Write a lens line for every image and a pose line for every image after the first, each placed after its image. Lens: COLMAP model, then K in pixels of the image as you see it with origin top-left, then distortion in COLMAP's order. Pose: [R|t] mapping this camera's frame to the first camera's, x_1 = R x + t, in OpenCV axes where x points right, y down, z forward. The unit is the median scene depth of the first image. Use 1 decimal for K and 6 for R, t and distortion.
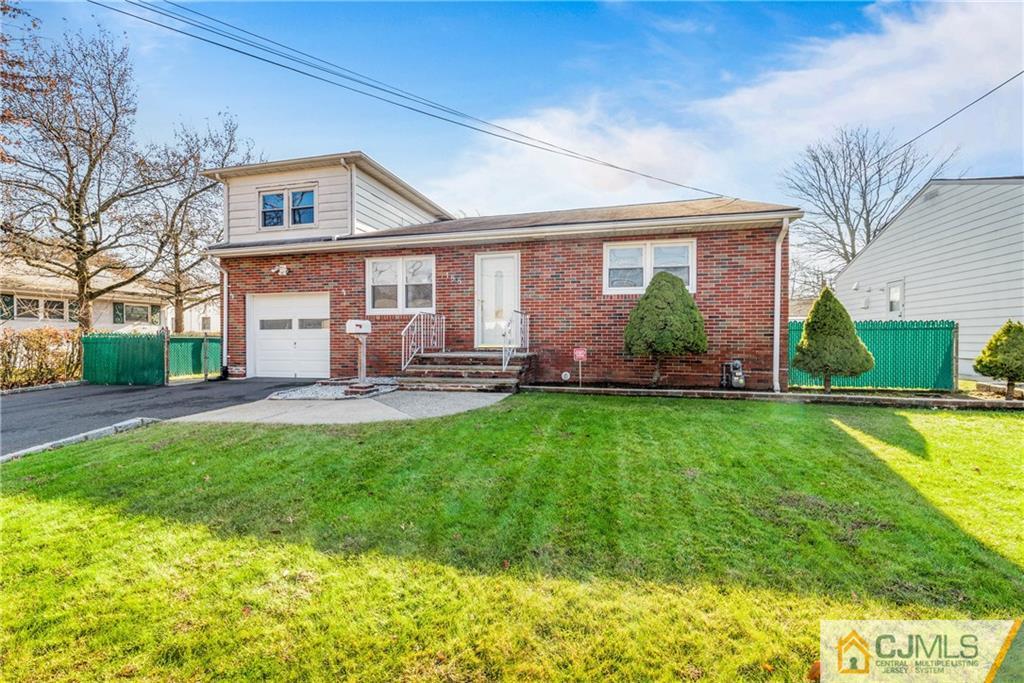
lens RADIAL K [[439.8, 0, 512.0], [0, 439.8, 341.5], [0, 0, 1]] dist [-0.001683, -0.000248]
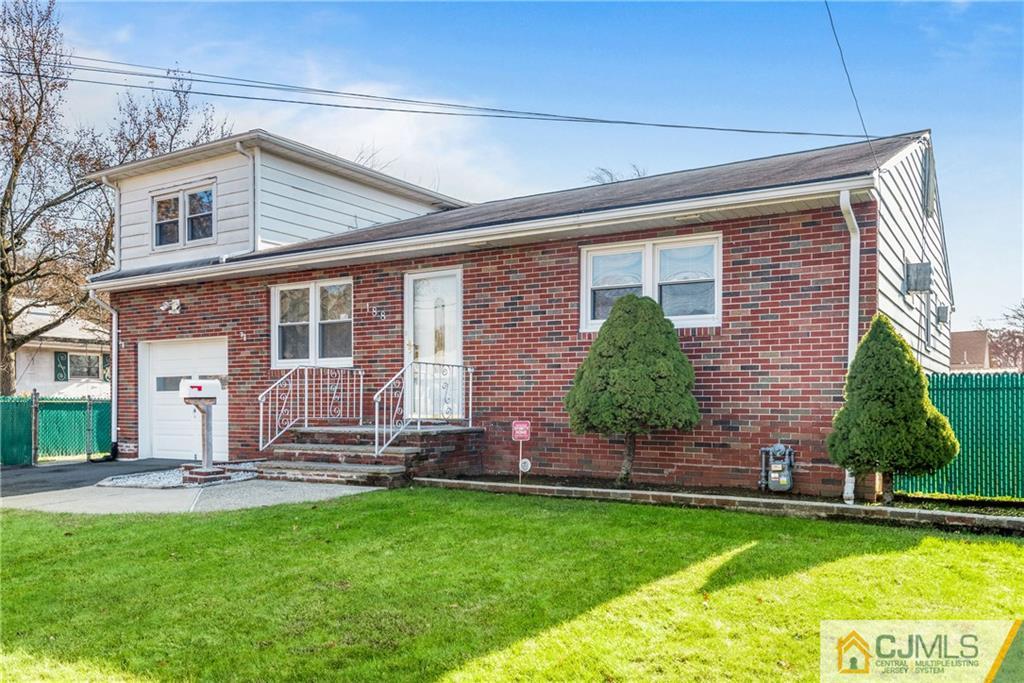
lens RADIAL K [[824.0, 0, 509.9], [0, 824.0, 406.9], [0, 0, 1]] dist [-0.008591, -0.002587]
pose [[0.953434, 0.001476, -0.301598, 0.426173], [-0.001032, 0.999998, 0.001630, -0.005298], [0.301600, -0.001242, 0.953434, -0.103360]]
